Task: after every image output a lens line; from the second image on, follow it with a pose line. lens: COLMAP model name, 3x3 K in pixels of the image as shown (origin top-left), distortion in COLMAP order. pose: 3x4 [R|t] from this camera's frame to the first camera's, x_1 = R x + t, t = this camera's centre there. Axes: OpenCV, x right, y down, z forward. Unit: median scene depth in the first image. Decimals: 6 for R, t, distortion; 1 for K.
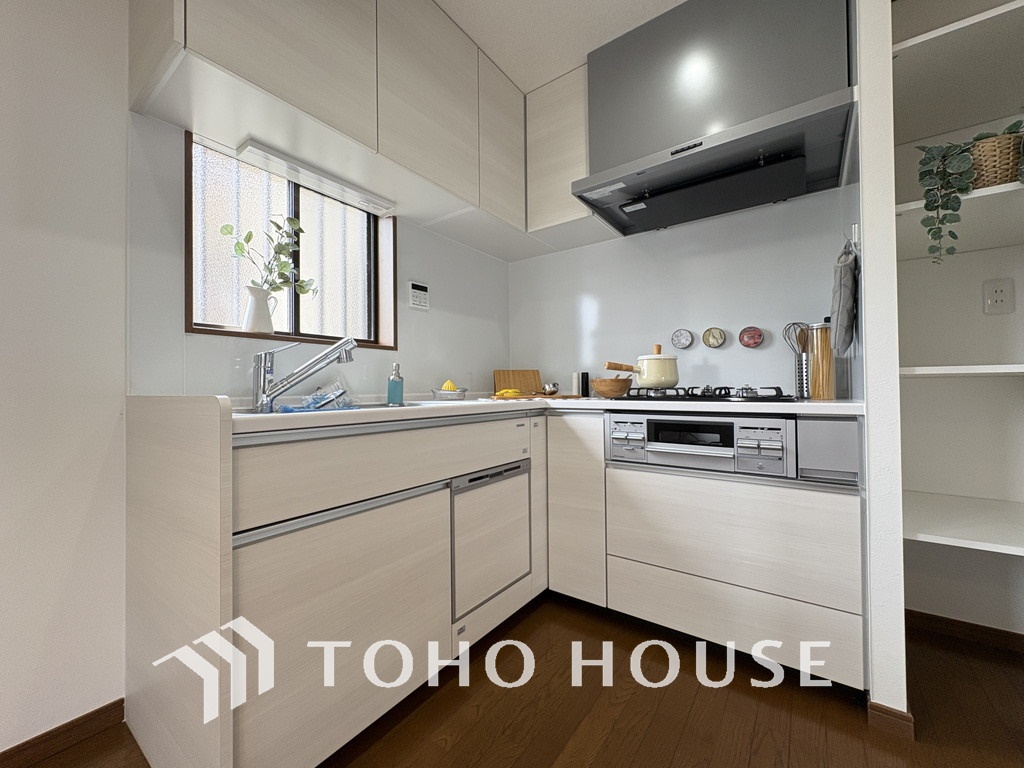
lens RADIAL K [[409.6, 0, 508.9], [0, 409.6, 384.4], [0, 0, 1]] dist [0.001667, 0.000659]
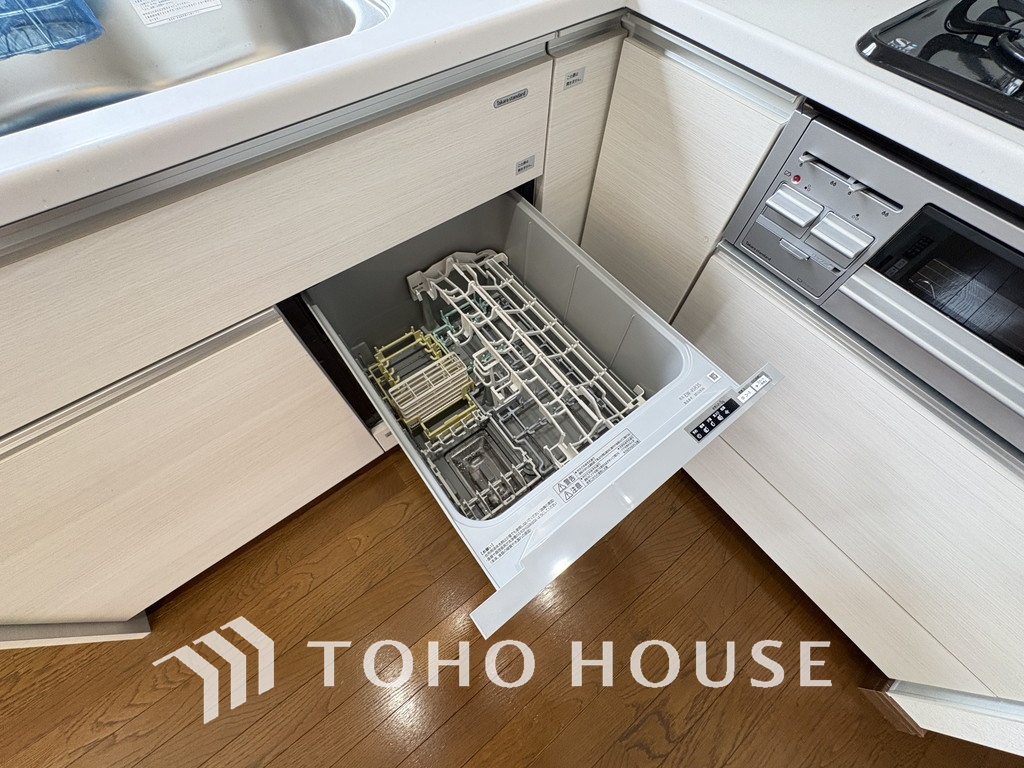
lens RADIAL K [[408.4, 0, 512.0], [0, 408.4, 384.0], [0, 0, 1]] dist [0.001762, 0.000422]
pose [[0.958052, 0.260863, -0.118688, 0.130467], [-0.018316, 0.469015, 0.883000, -0.085376], [0.286008, -0.843786, 0.454119, 0.659776]]
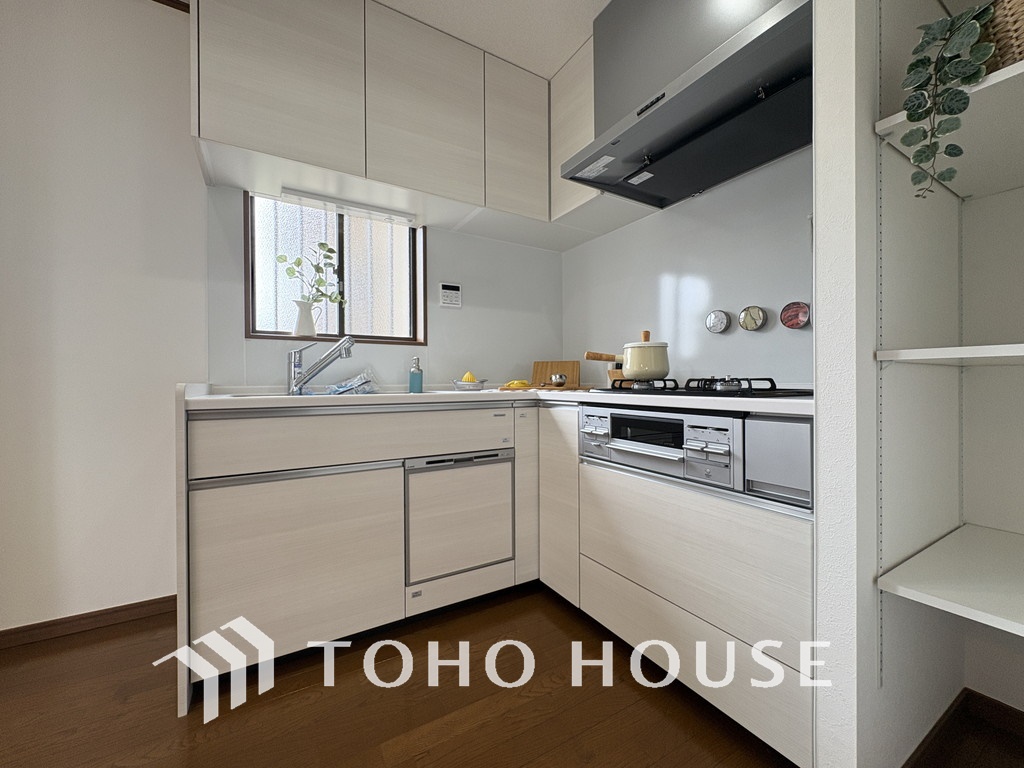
lens RADIAL K [[408.4, 0, 512.0], [0, 408.4, 384.0], [0, 0, 1]] dist [0.001762, 0.000422]
pose [[0.919632, 0.006520, -0.392728, 0.465469], [0.001317, 0.999805, 0.019683, 0.000936], [0.392780, -0.018619, 0.919444, 0.067883]]
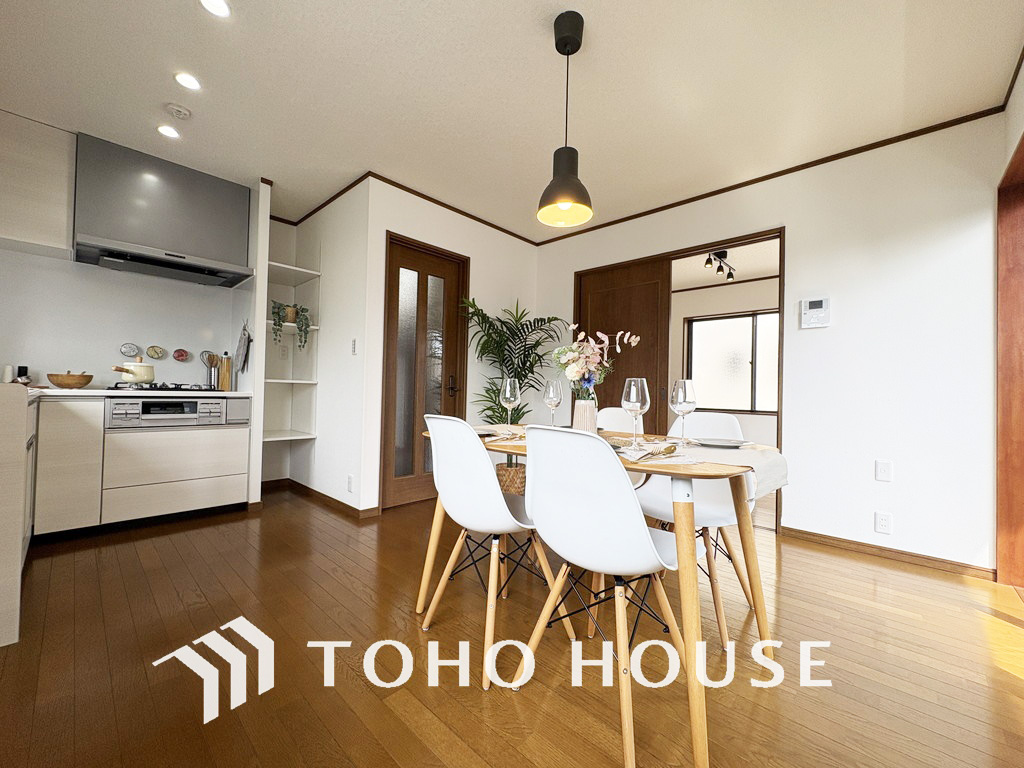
lens RADIAL K [[408.4, 0, 512.0], [0, 408.4, 384.0], [0, 0, 1]] dist [0.001762, 0.000422]
pose [[0.118216, 0.029817, 0.992540, -1.120125], [-0.034965, 0.999054, -0.025848, 0.002485], [-0.992372, -0.031649, 0.119147, -0.701188]]
